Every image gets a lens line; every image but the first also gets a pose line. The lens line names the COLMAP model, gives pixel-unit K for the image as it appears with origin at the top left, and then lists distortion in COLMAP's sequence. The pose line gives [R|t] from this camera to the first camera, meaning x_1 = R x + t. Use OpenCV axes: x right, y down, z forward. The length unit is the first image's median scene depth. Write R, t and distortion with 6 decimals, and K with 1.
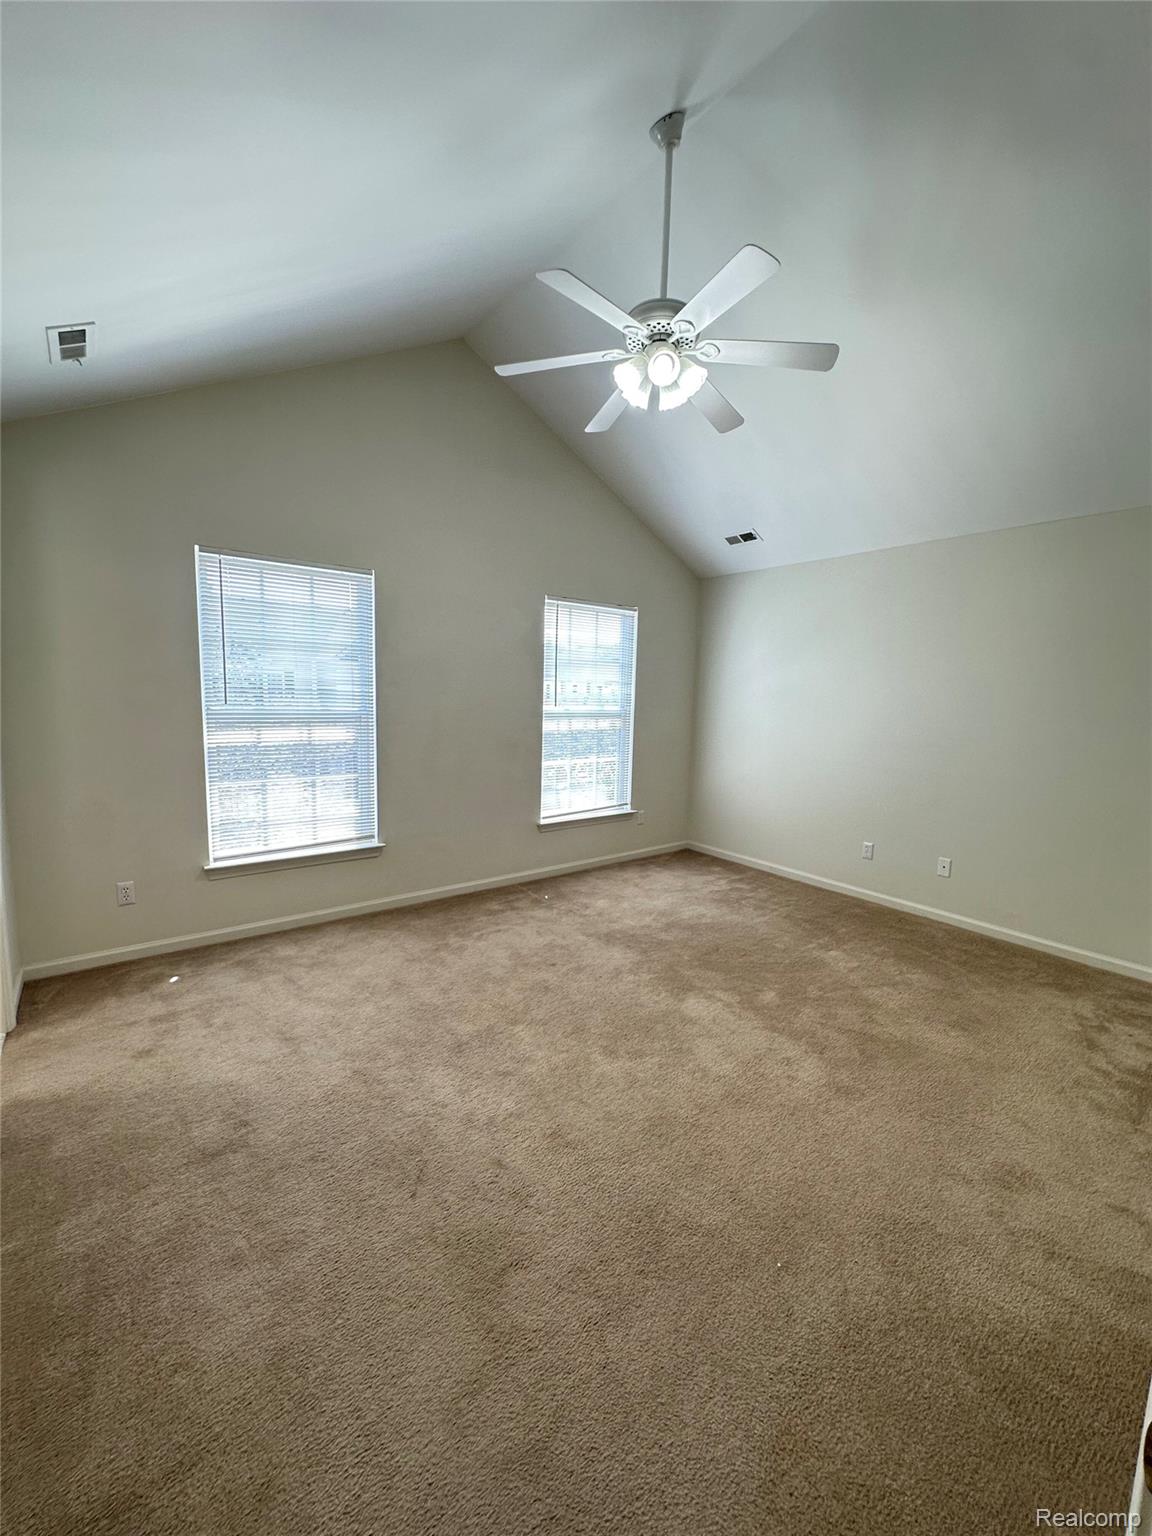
lens RADIAL K [[612.2, 0, 575.1], [0, 612.2, 770.8], [0, 0, 1]] dist [-0.001708, 0.001188]
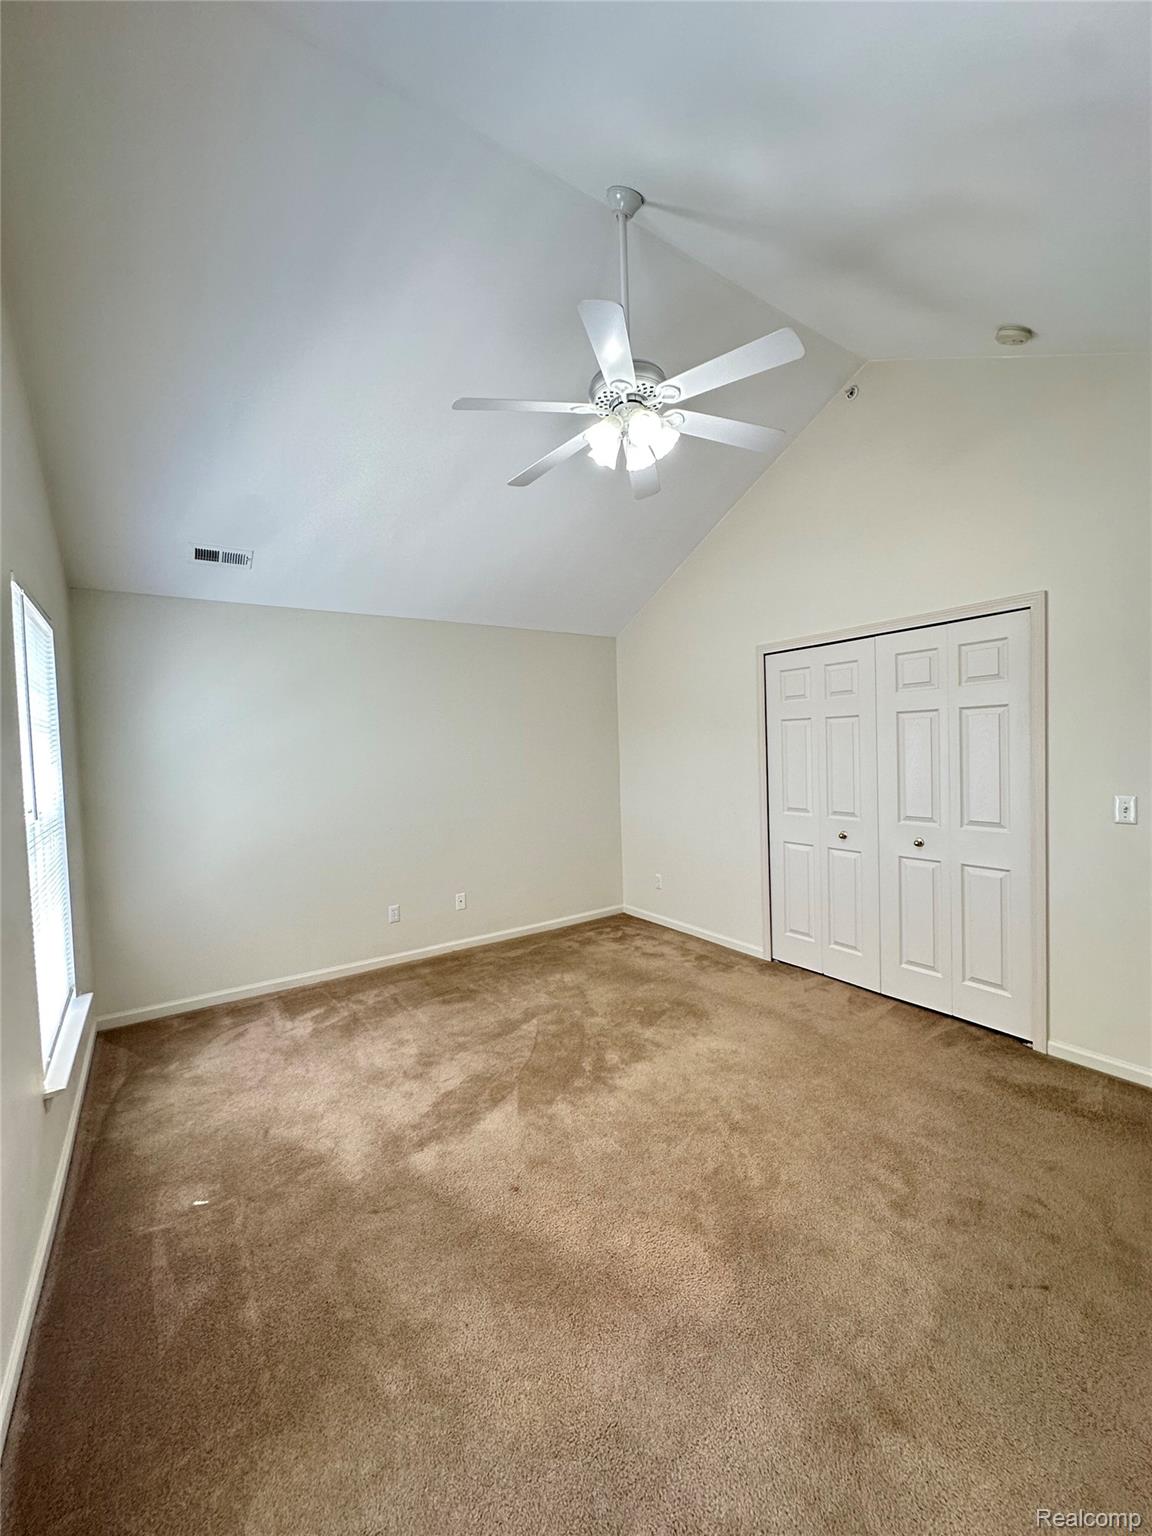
lens RADIAL K [[612.2, 0, 574.3], [0, 612.2, 772.8], [0, 0, 1]] dist [-0.001708, 0.001188]
pose [[0.066492, -0.070024, 0.995327, -0.467679], [0.166450, 0.984335, 0.058131, -0.102639], [-0.983805, 0.161807, 0.077106, 0.598696]]
